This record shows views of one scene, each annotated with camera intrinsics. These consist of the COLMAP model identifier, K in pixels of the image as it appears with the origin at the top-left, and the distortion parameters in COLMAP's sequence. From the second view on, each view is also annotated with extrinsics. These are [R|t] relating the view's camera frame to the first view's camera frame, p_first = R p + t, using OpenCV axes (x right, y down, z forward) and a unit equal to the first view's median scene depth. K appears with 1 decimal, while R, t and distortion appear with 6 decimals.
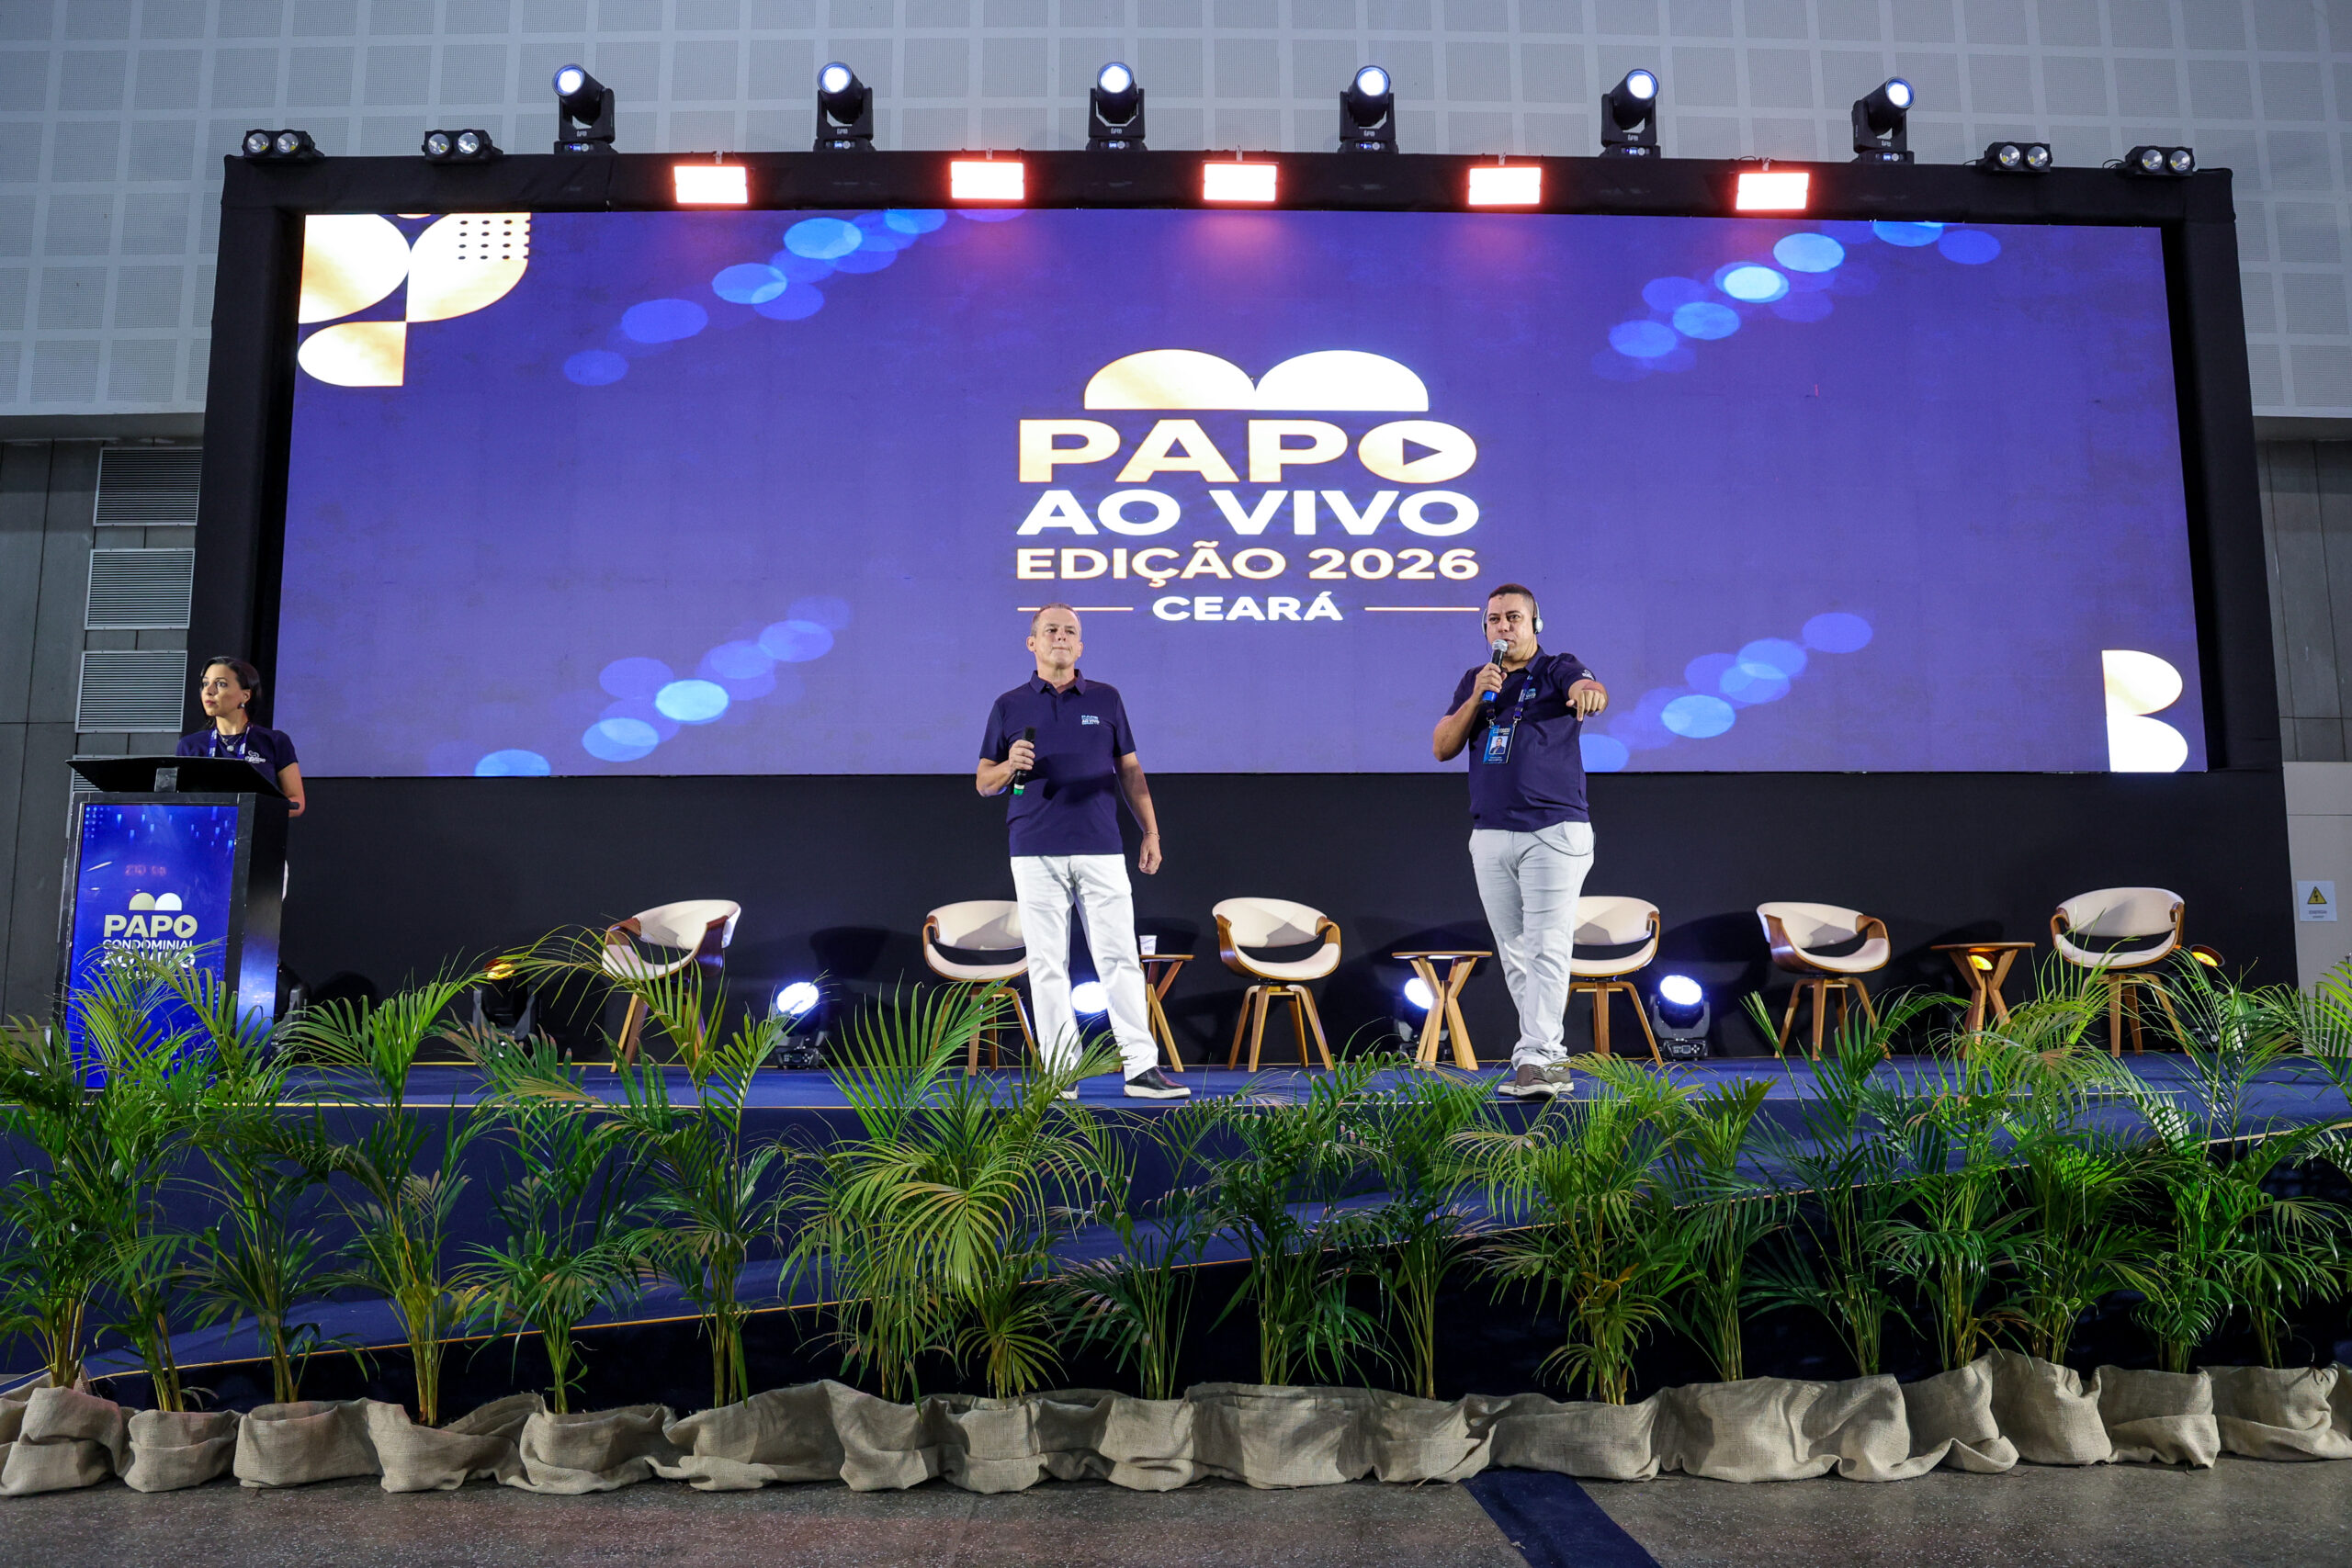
lens RADIAL K [[1649.2, 0, 1201.0], [0, 1649.2, 776.2], [0, 0, 1]] dist [-0.074900, 0.045404]
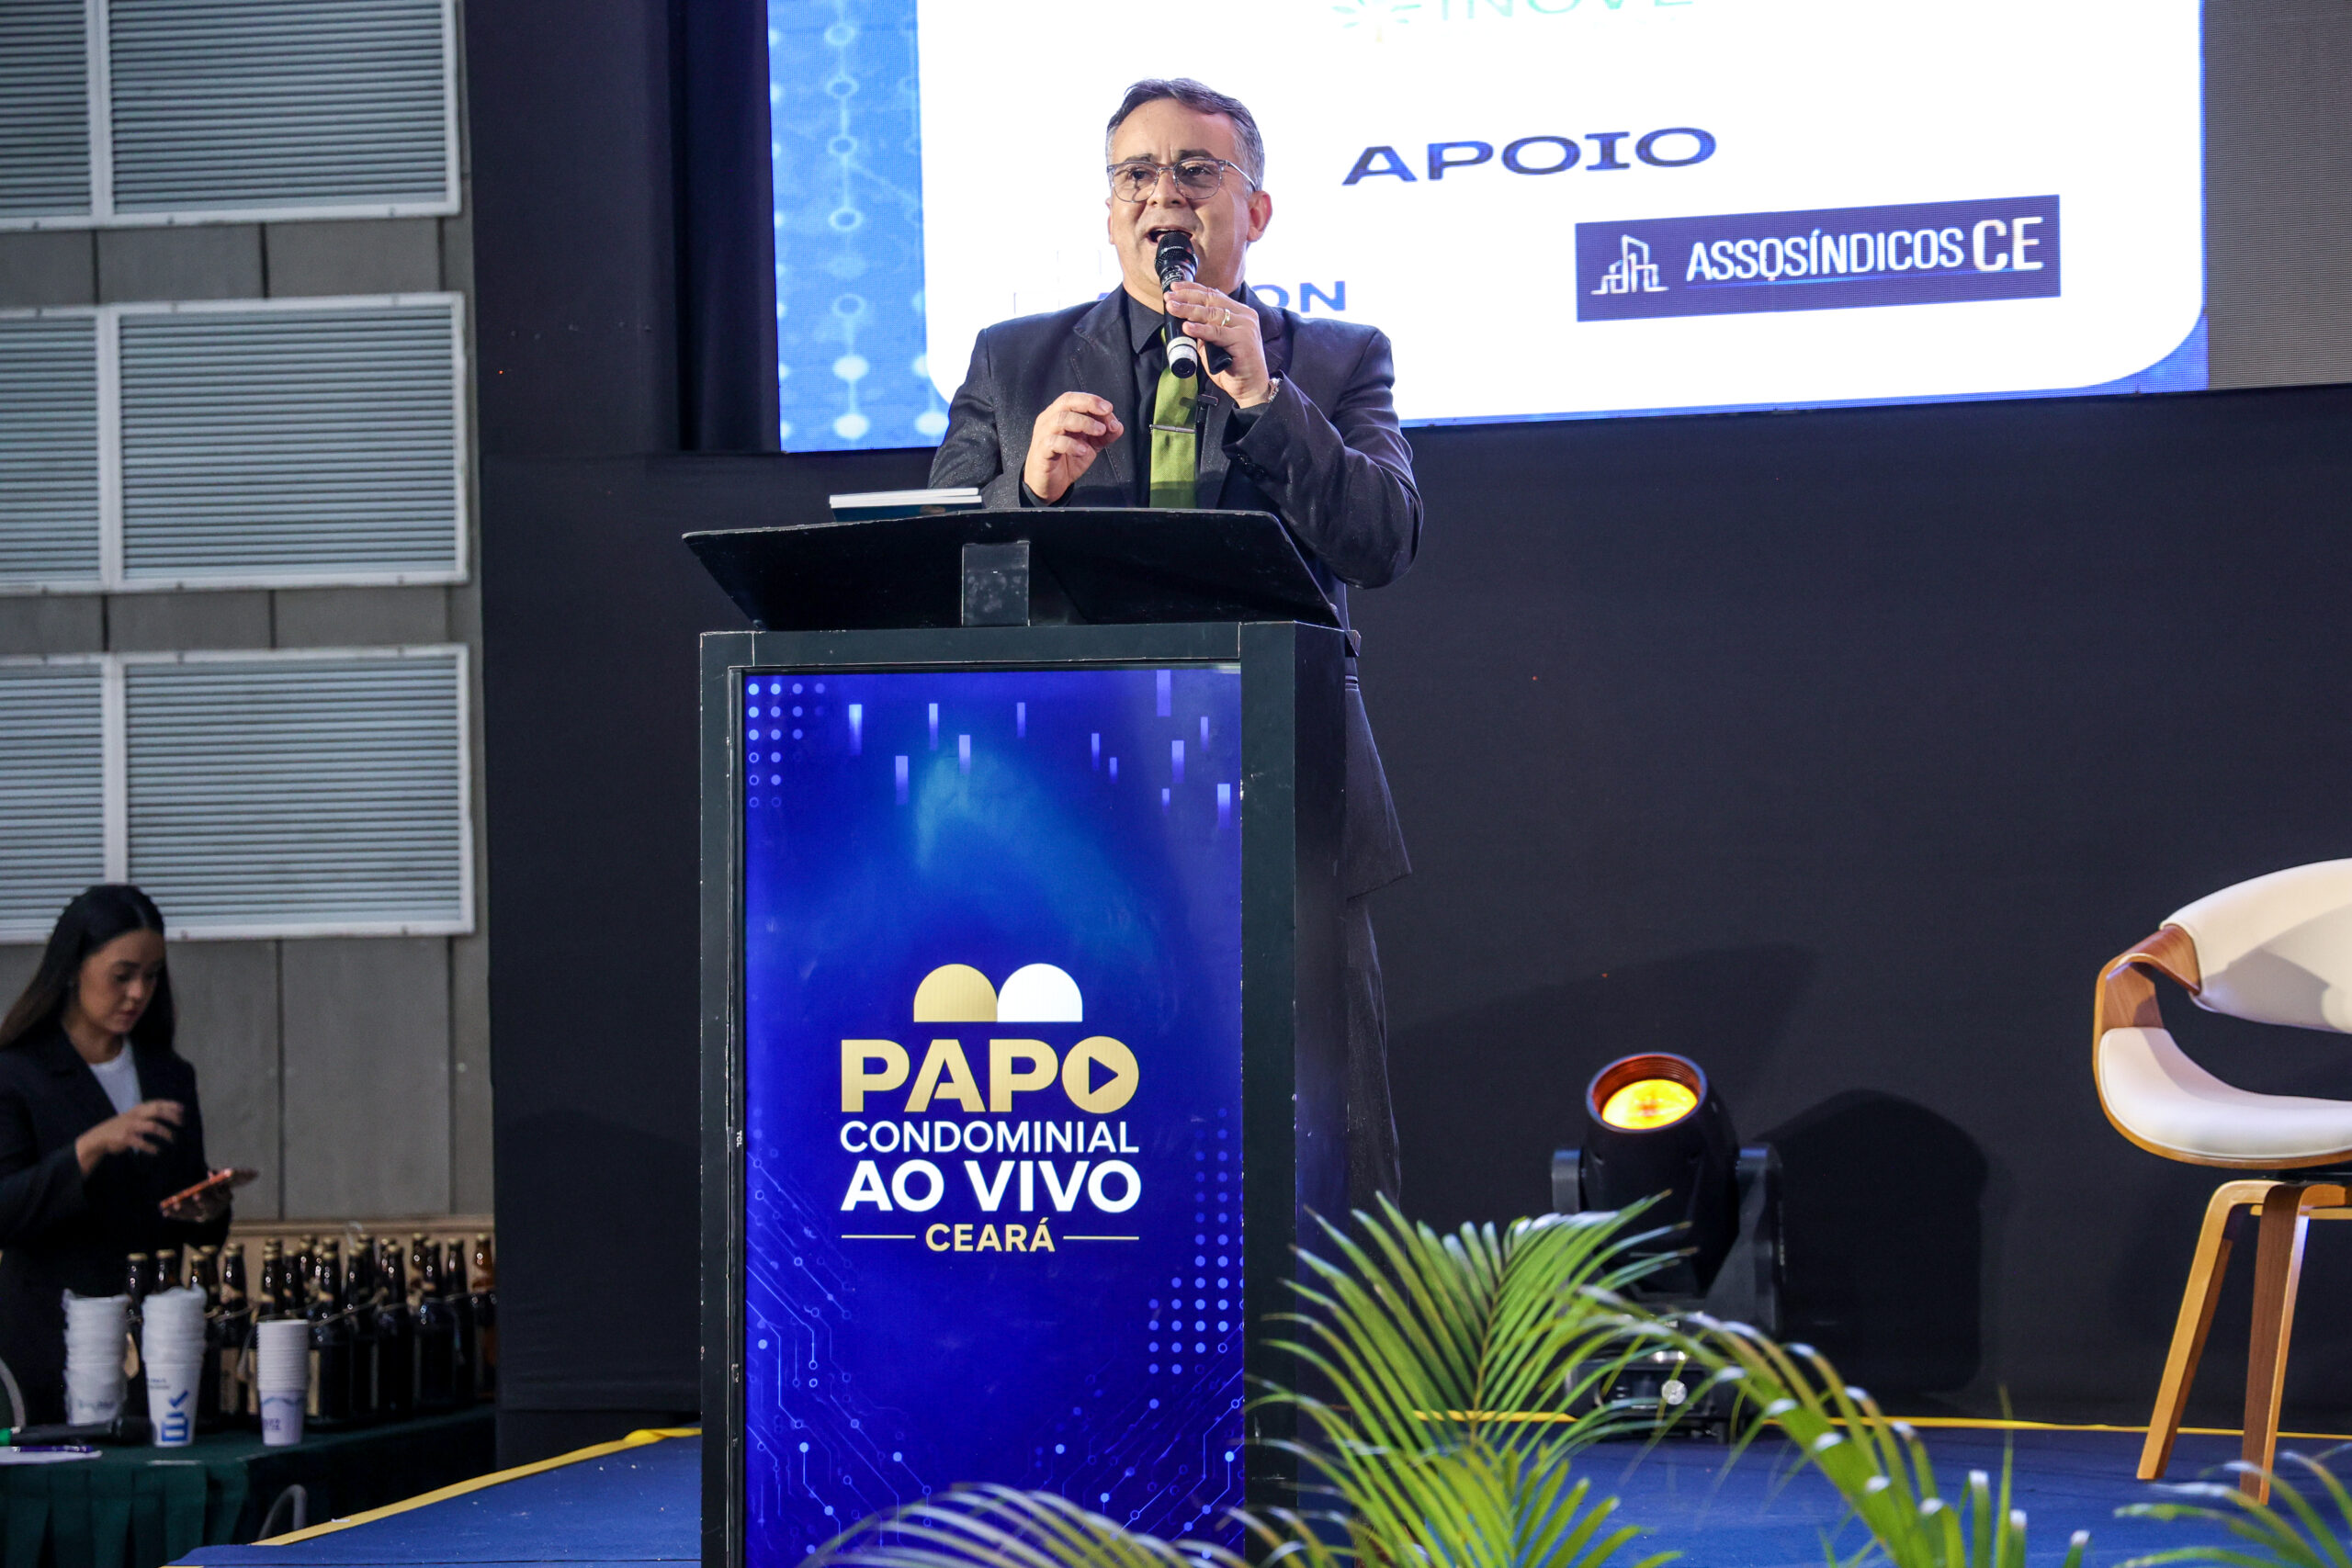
lens RADIAL K [[6023.0, 0, 1207.5], [0, 6023.0, 750.3], [0, 0, 1]] dist [0.553054, 0.000000]
pose [[0.961170, -0.017861, -0.275380, -0.198795], [0.047376, 0.993768, 0.100904, -0.052660], [0.271861, -0.110032, 0.956025, -0.042689]]
